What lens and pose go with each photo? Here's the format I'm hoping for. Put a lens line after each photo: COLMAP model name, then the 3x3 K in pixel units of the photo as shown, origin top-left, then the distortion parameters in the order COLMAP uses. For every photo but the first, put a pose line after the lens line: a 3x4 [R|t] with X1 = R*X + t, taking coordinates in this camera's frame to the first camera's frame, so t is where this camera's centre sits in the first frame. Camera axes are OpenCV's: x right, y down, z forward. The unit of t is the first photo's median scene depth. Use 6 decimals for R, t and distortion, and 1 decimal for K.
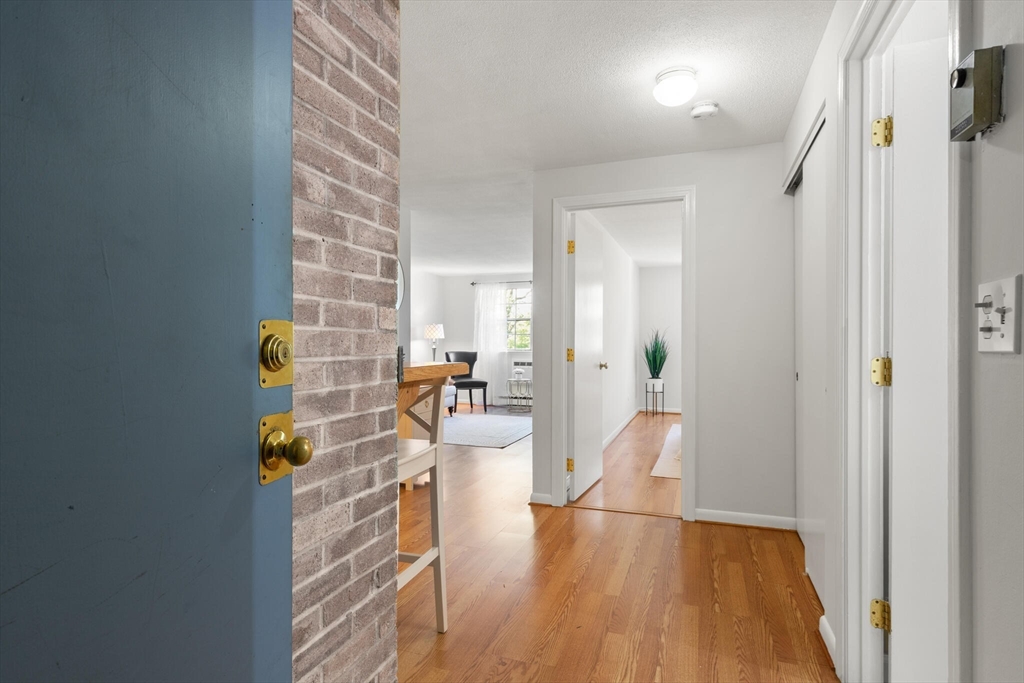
lens RADIAL K [[528.4, 0, 513.3], [0, 528.4, 343.3], [0, 0, 1]] dist [-0.000600, 0.000881]
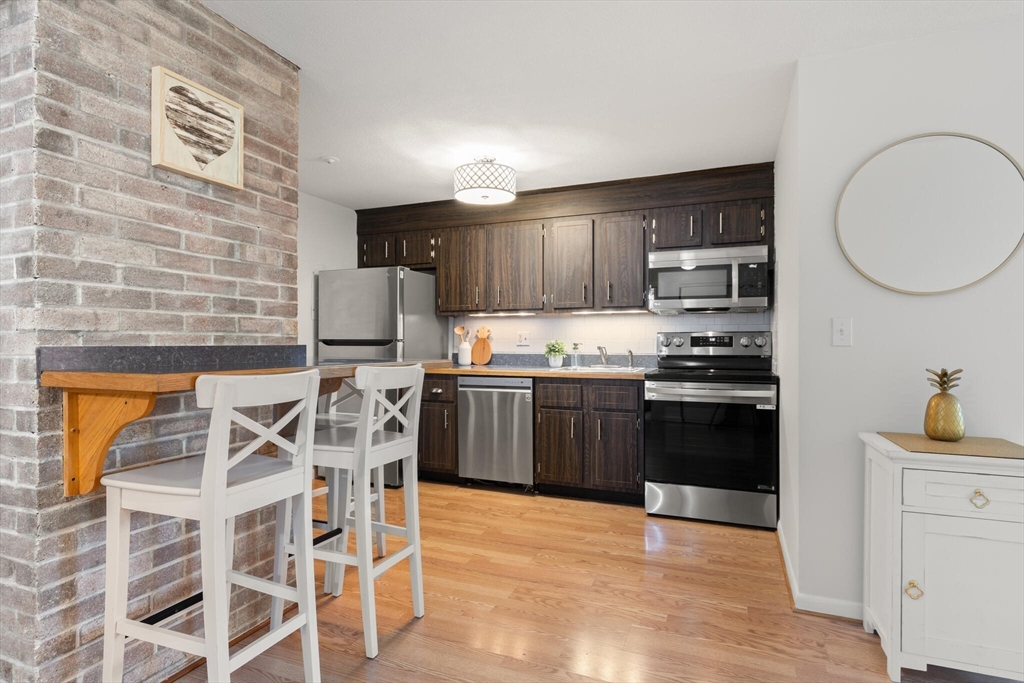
lens RADIAL K [[528.4, 0, 518.7], [0, 528.4, 342.9], [0, 0, 1]] dist [-0.000600, 0.000881]
pose [[-0.038512, 0.000169, -0.999258, 0.716764], [0.000164, 1.000000, 0.000163, -0.001213], [0.999258, -0.000158, -0.038512, 1.970309]]
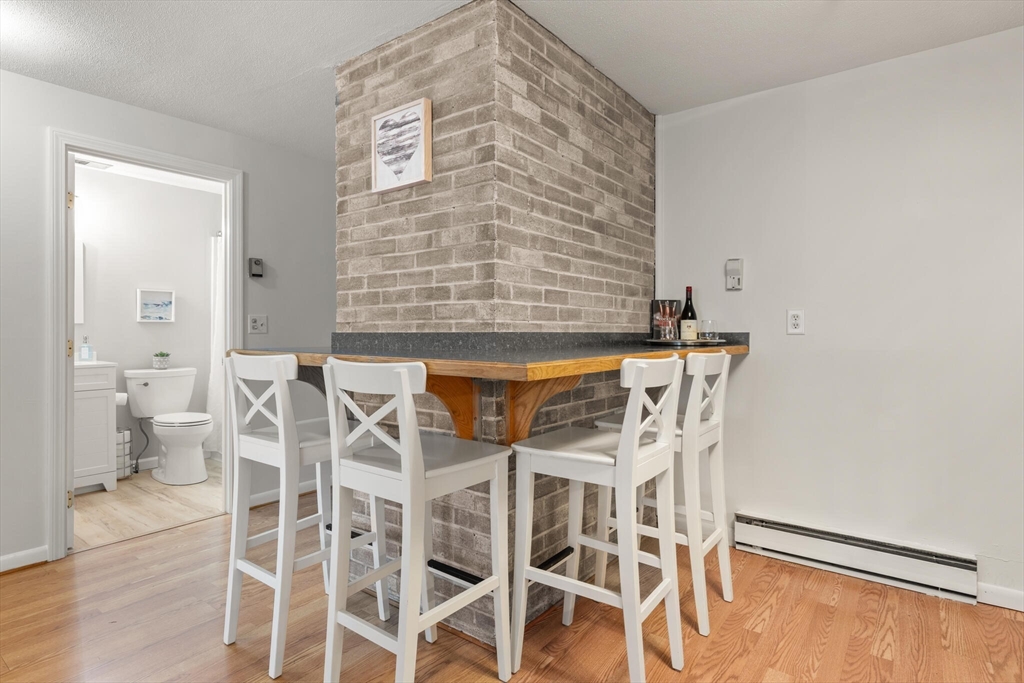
lens RADIAL K [[528.4, 0, 537.6], [0, 528.4, 333.1], [0, 0, 1]] dist [-0.000600, 0.000881]
pose [[-0.959615, -0.000955, 0.281315, -1.342673], [-0.000675, 0.999999, 0.001090, 0.005799], [-0.281315, 0.000856, -0.959615, 2.467909]]
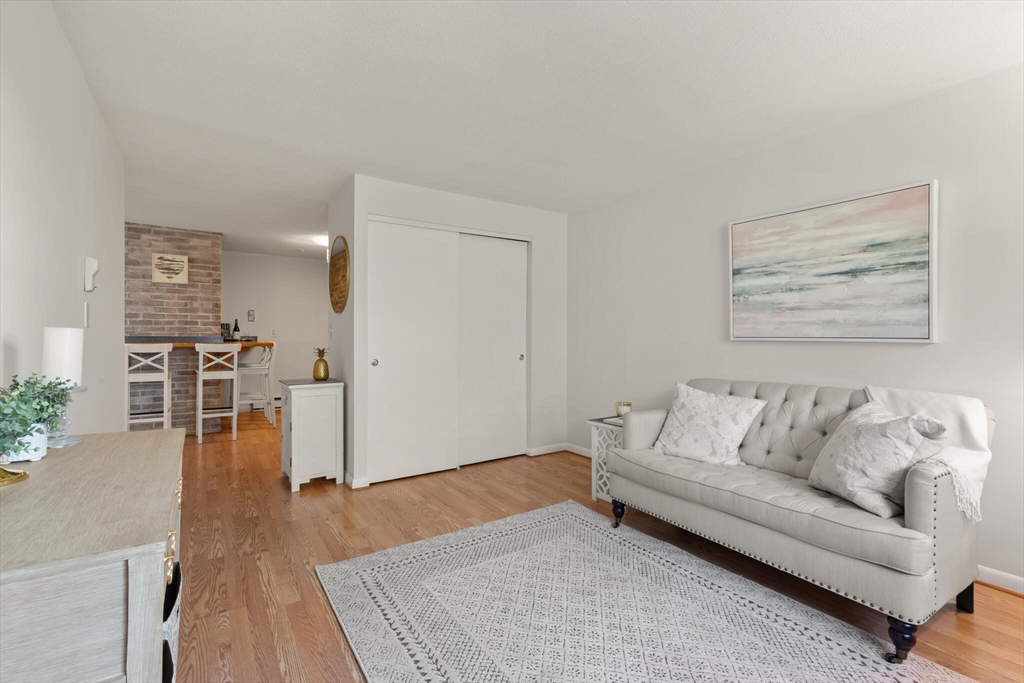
lens RADIAL K [[467.7, 0, 511.7], [0, 467.7, 339.0], [0, 0, 1]] dist [0.000341, 0.000336]
pose [[-0.600057, 0.000335, -0.799957, 0.765897], [-0.004621, 0.999982, 0.003885, 0.001494], [0.799944, 0.006028, -0.600045, 5.441291]]
